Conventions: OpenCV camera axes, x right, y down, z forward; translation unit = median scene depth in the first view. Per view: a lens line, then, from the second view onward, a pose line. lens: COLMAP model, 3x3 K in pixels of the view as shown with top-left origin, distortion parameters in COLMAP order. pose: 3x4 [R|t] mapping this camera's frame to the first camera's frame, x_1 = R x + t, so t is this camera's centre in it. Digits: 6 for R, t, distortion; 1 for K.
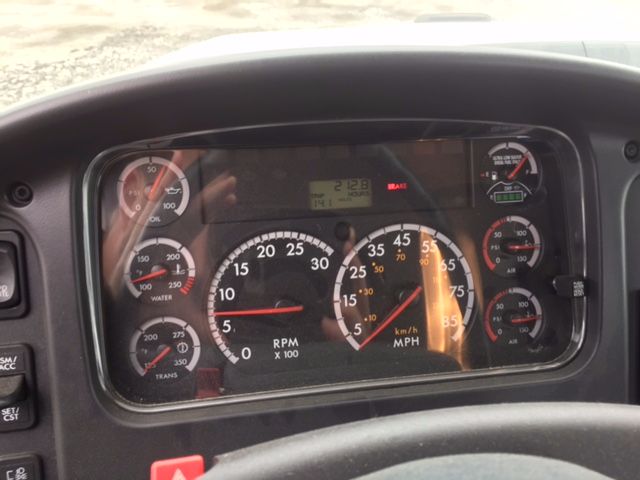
lens RADIAL K [[528.6, 0, 317.0], [0, 528.6, 237.4], [0, 0, 1]] dist [0.068213, -0.067567]
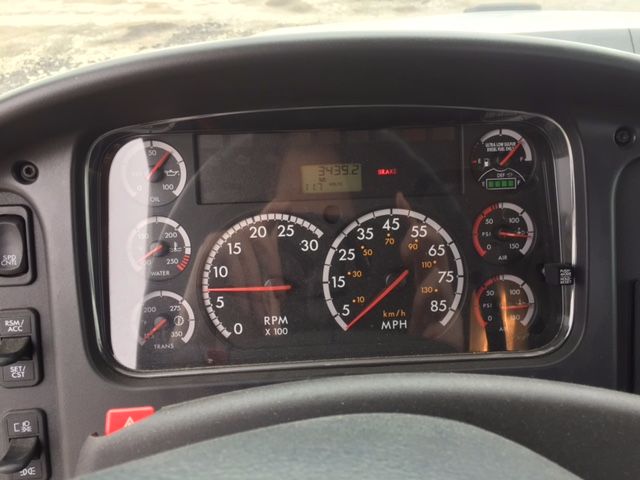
lens RADIAL K [[528.6, 0, 317.0], [0, 528.6, 237.4], [0, 0, 1]] dist [0.068213, -0.067567]
pose [[0.994929, 0.023318, -0.097842, 0.120909], [-0.022387, 0.999693, 0.010603, 0.022604], [0.098060, -0.008359, 0.995145, -0.031184]]
